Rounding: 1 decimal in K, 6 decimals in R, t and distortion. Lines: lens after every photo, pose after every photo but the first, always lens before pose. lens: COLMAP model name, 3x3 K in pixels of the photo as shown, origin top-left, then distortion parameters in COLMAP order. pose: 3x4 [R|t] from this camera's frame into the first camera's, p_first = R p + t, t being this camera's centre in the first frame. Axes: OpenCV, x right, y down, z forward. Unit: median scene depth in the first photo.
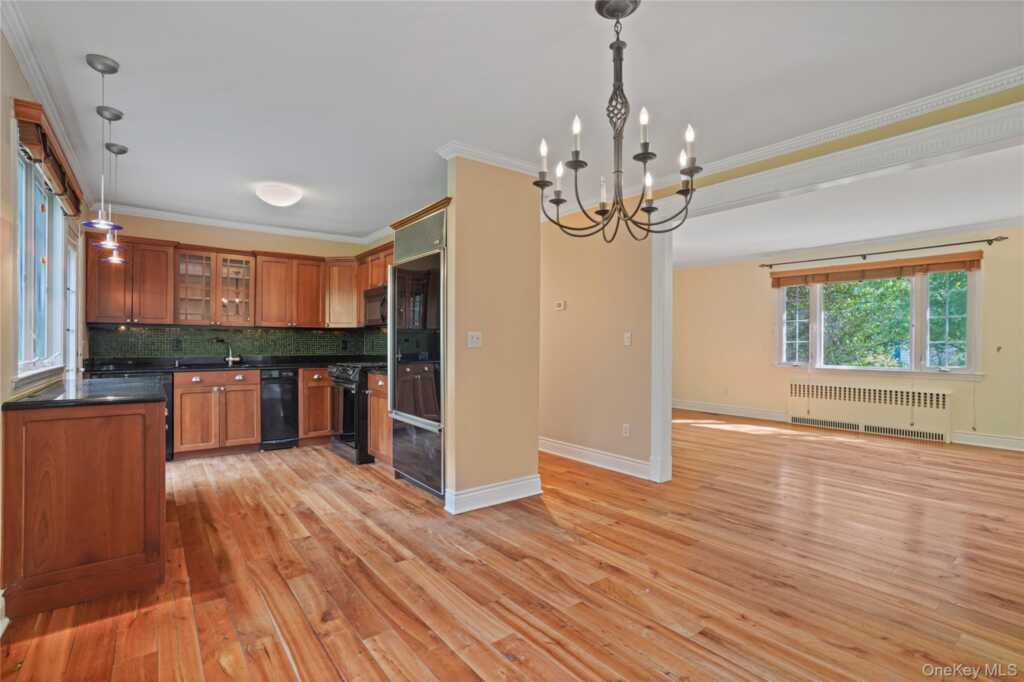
lens RADIAL K [[477.9, 0, 520.5], [0, 477.9, 344.9], [0, 0, 1]] dist [-0.056976, 0.025280]
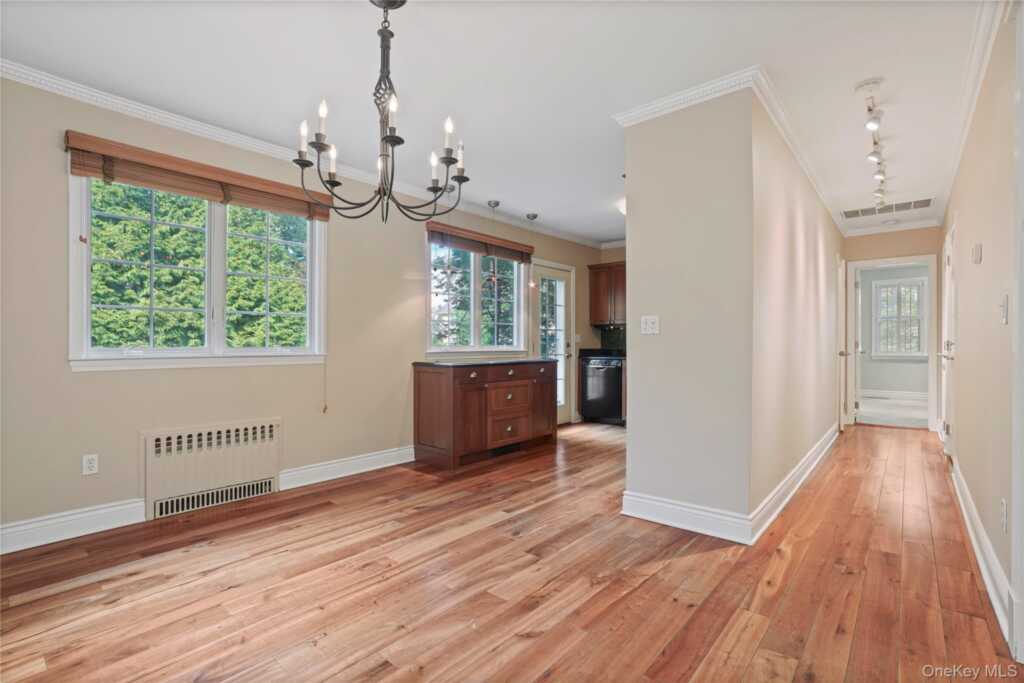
lens RADIAL K [[477.9, 0, 520.5], [0, 477.9, 345.4], [0, 0, 1]] dist [-0.056976, 0.025280]
pose [[0.204755, -0.001914, -0.978811, 0.618121], [-0.000347, 0.999998, -0.002028, 0.025412], [0.978813, 0.000755, 0.204754, 0.523283]]
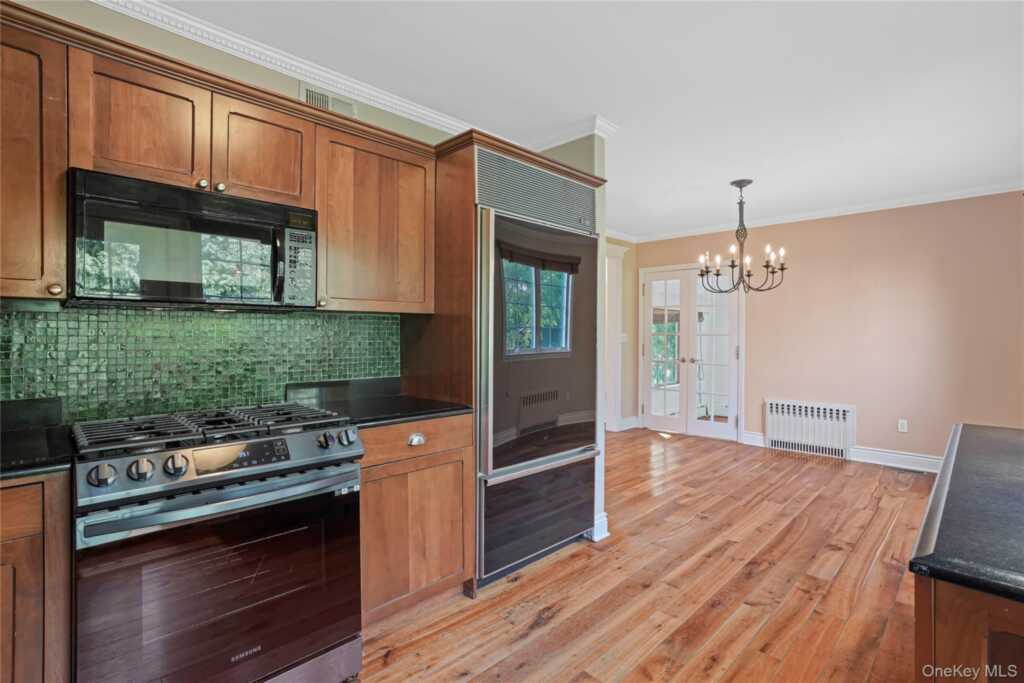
lens RADIAL K [[482.8, 0, 515.5], [0, 482.8, 335.5], [0, 0, 1]] dist [-0.049940, 0.023240]
pose [[-0.116721, -0.005479, 0.993150, -0.872808], [-0.001174, 0.999985, 0.005379, -0.024963], [-0.993164, -0.000538, -0.116726, 1.092285]]
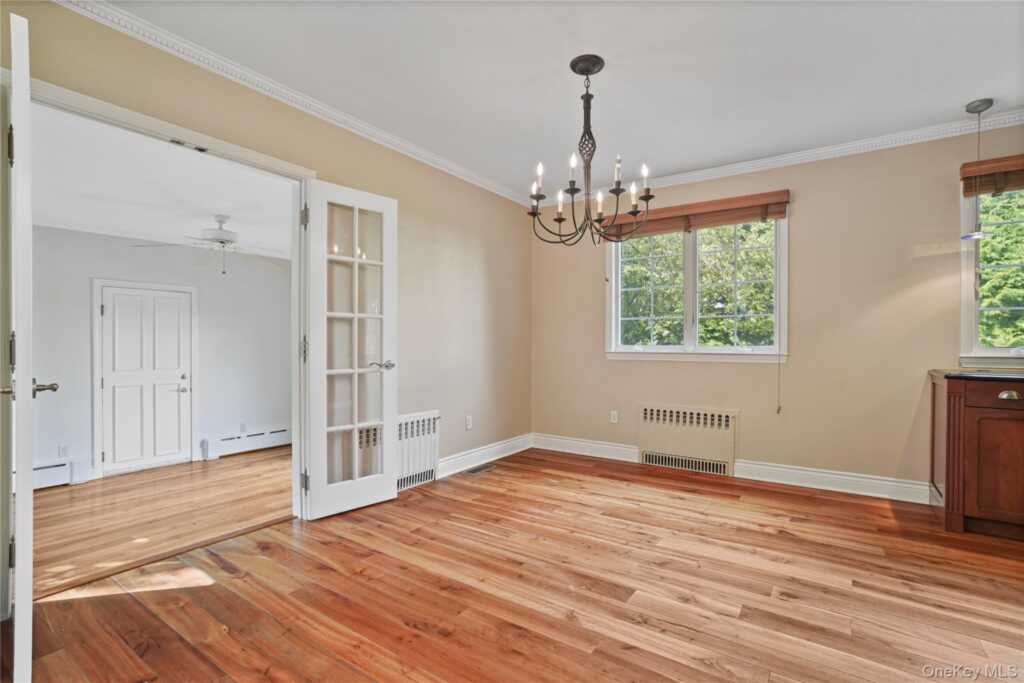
lens RADIAL K [[477.9, 0, 520.5], [0, 477.9, 345.4], [0, 0, 1]] dist [-0.056976, 0.025280]
pose [[-0.953848, -0.005241, -0.300244, 0.374876], [-0.008045, 0.999935, 0.008103, 0.020640], [0.300182, 0.010145, -0.953828, 1.065045]]
